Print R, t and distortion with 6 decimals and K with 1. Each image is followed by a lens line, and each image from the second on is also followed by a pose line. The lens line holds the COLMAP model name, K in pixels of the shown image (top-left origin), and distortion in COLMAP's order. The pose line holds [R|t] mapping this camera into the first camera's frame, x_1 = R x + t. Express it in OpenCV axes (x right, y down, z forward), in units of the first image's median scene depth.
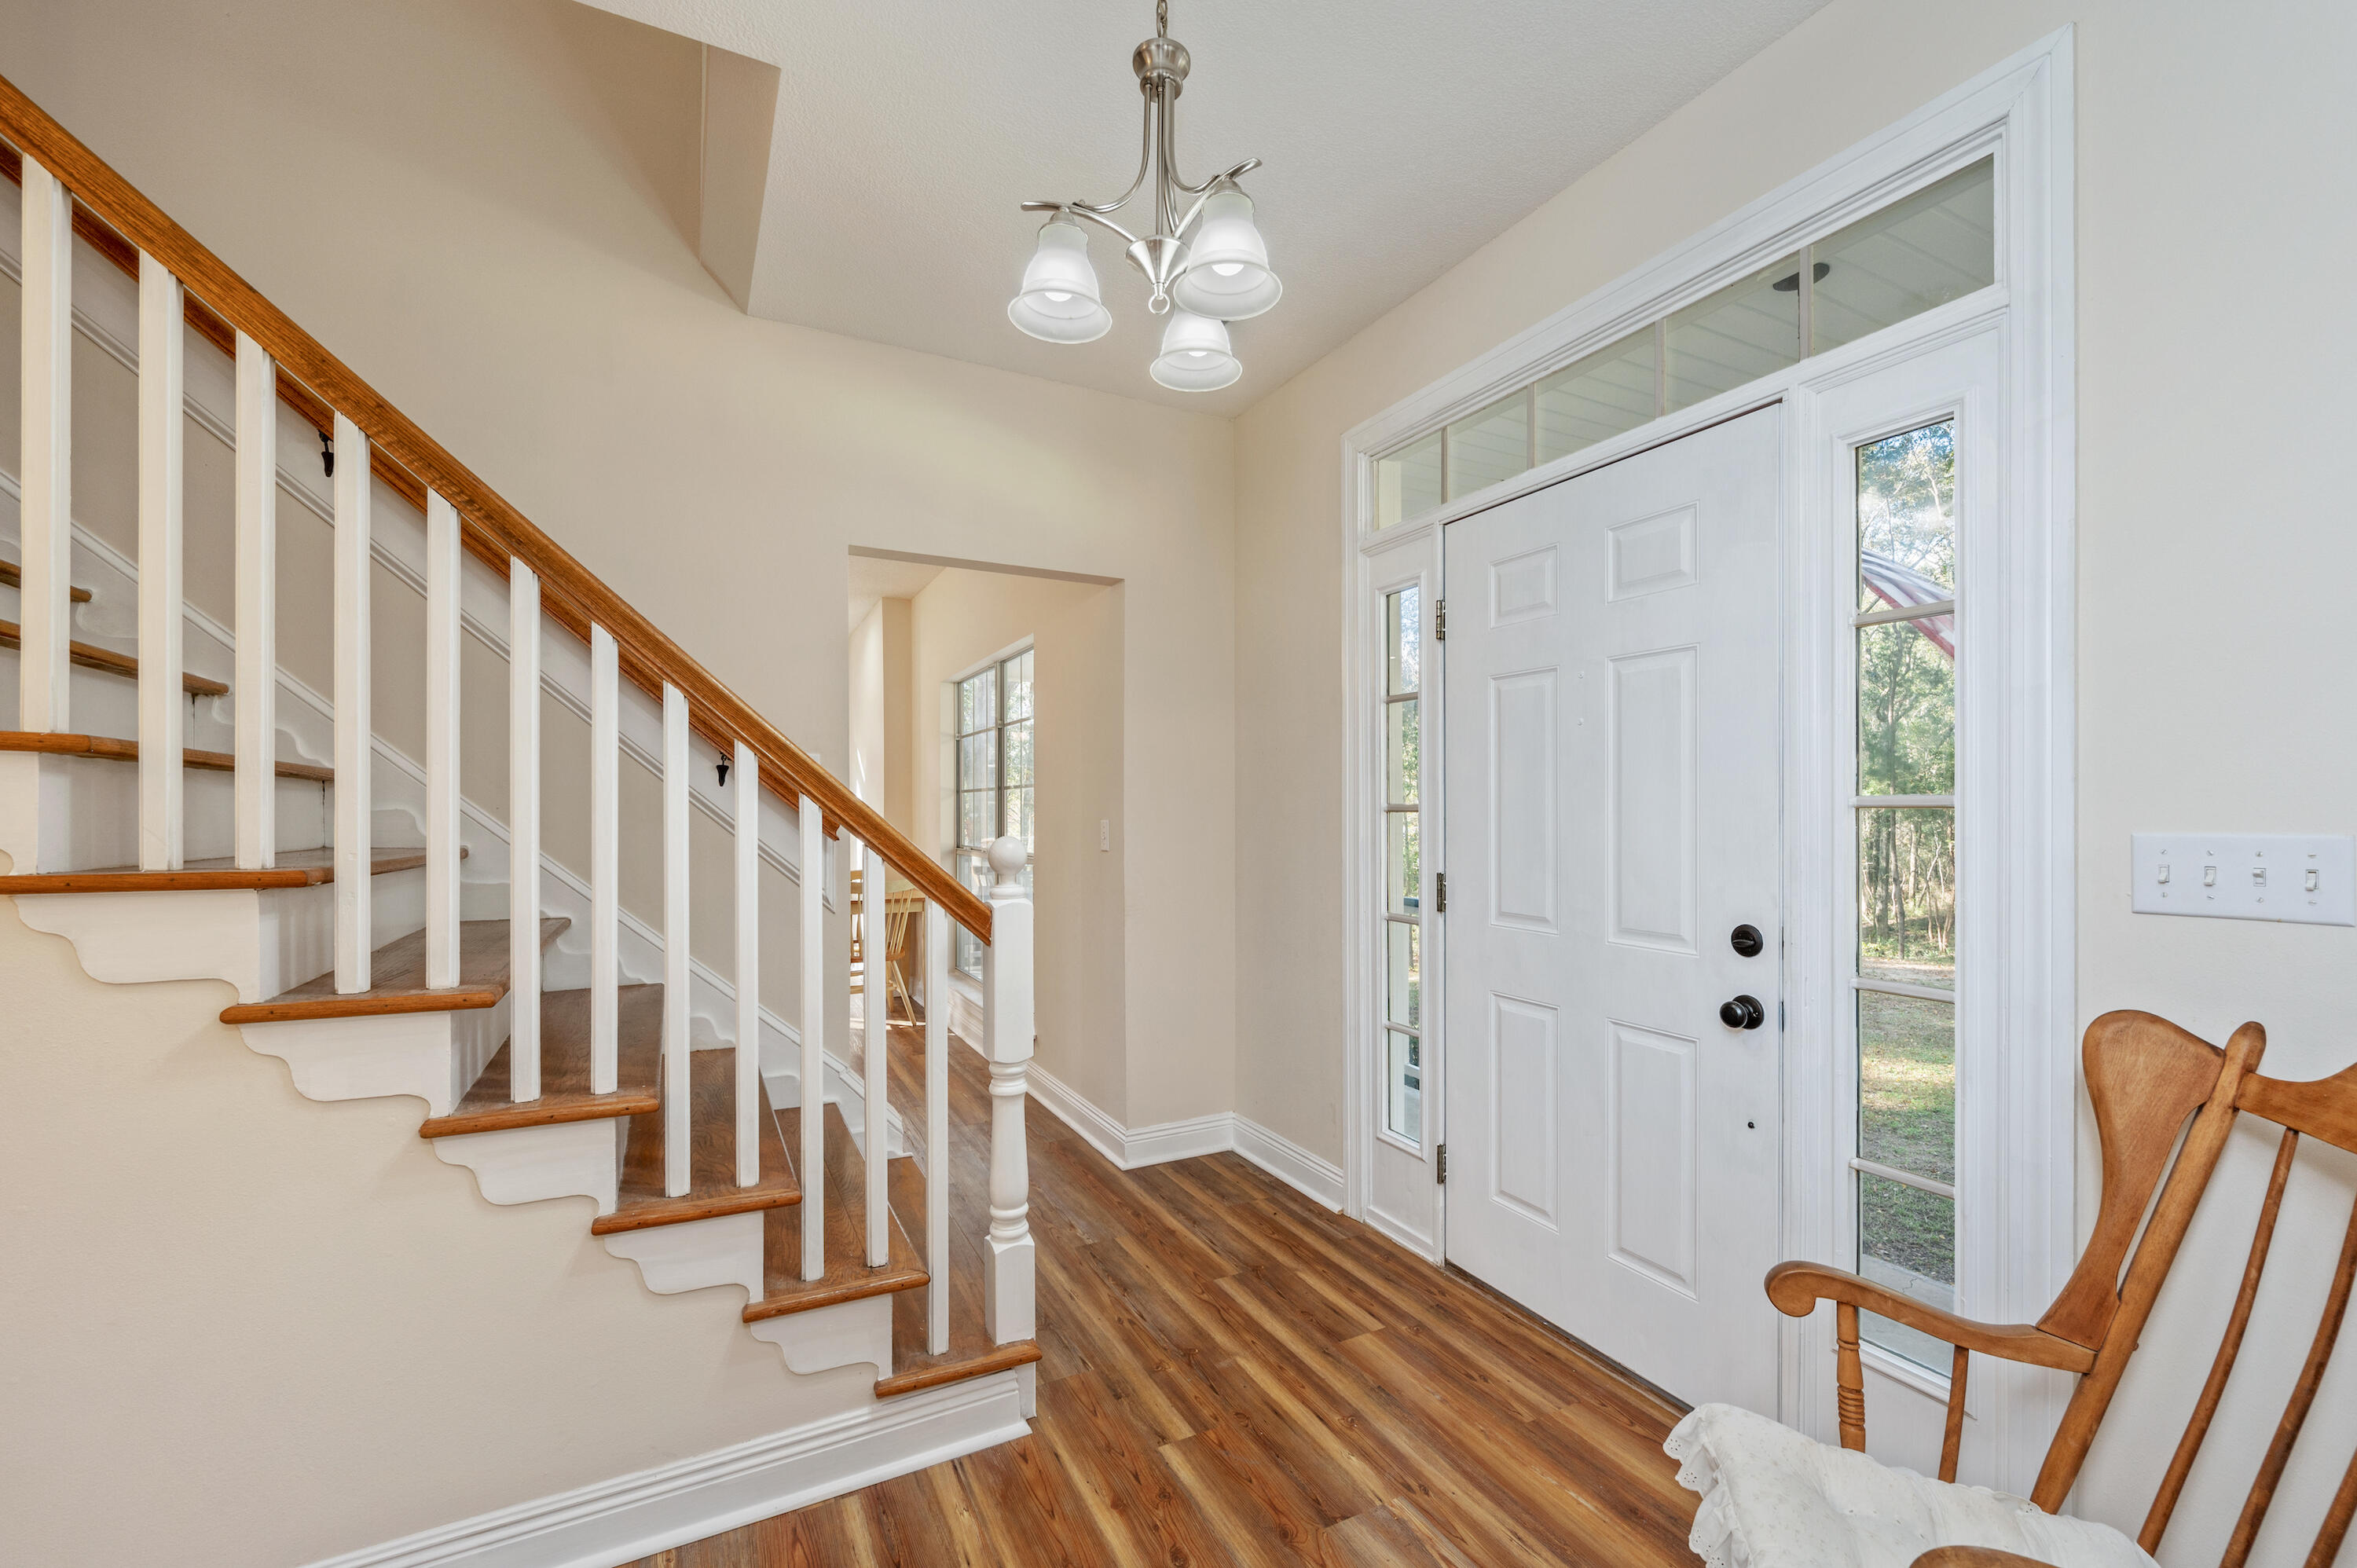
lens RADIAL K [[970.2, 0, 1178.3], [0, 970.2, 802.7], [0, 0, 1]] dist [-0.008593, 0.000872]
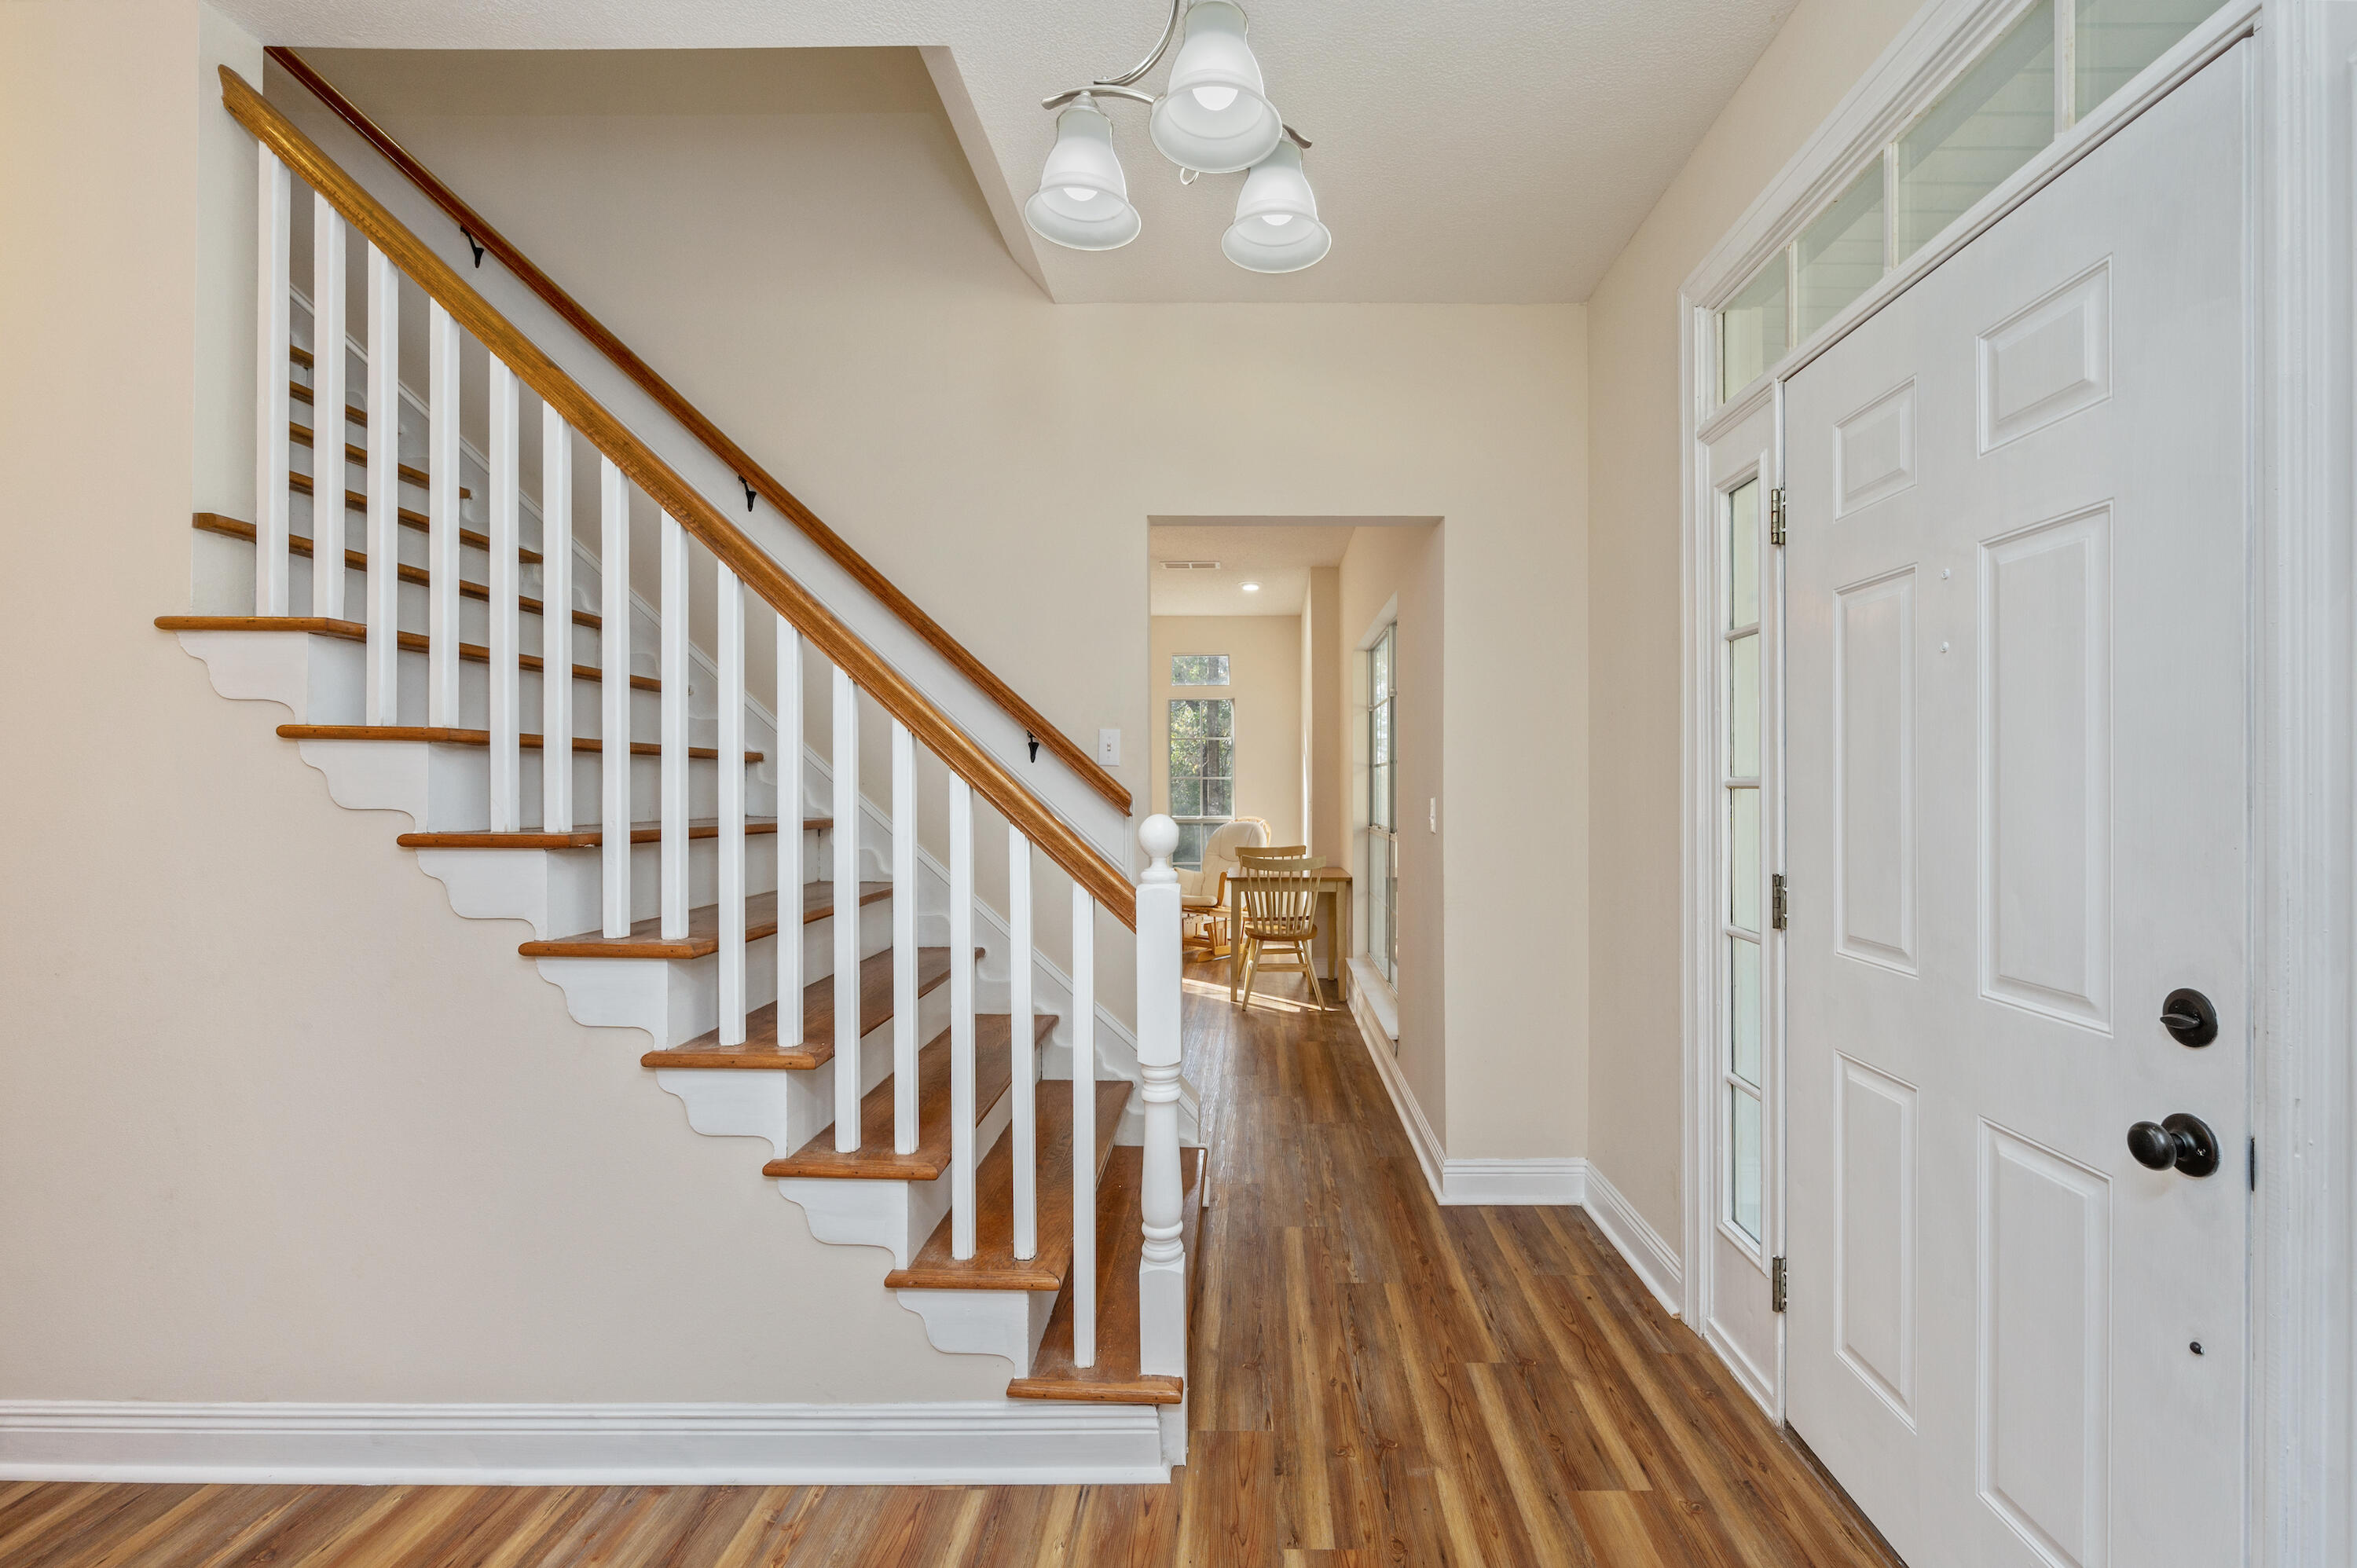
lens RADIAL K [[1015.6, 0, 1225.2], [0, 1015.6, 783.2], [0, 0, 1]] dist [-0.003473, -0.000923]
pose [[0.883845, -0.000995, -0.467780, 0.299093], [0.003187, 0.999987, 0.003894, 0.001836], [0.467770, -0.004932, 0.883837, 0.179096]]
